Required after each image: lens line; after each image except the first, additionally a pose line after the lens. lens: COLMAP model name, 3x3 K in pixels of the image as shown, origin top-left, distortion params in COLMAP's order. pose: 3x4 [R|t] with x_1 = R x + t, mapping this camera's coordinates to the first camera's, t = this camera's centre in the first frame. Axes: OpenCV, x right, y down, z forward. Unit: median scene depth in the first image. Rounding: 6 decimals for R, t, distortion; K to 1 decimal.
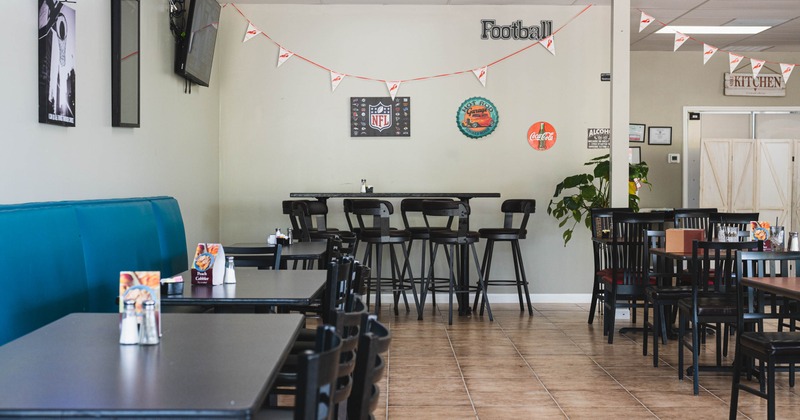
lens RADIAL K [[1127.3, 0, 400.0], [0, 1127.3, 210.0], [0, 0, 1]] dist [-0.011754, 0.004800]
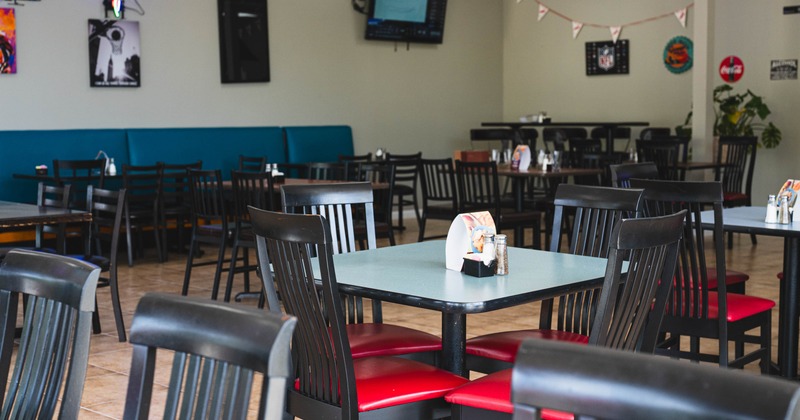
lens RADIAL K [[1127.3, 0, 400.0], [0, 1127.3, 210.0], [0, 0, 1]] dist [-0.011754, 0.004800]
pose [[0.720330, 0.049832, -0.691839, 0.652245], [-0.006704, 0.997870, 0.064895, 0.001297], [0.693599, -0.042108, 0.719129, -0.005412]]
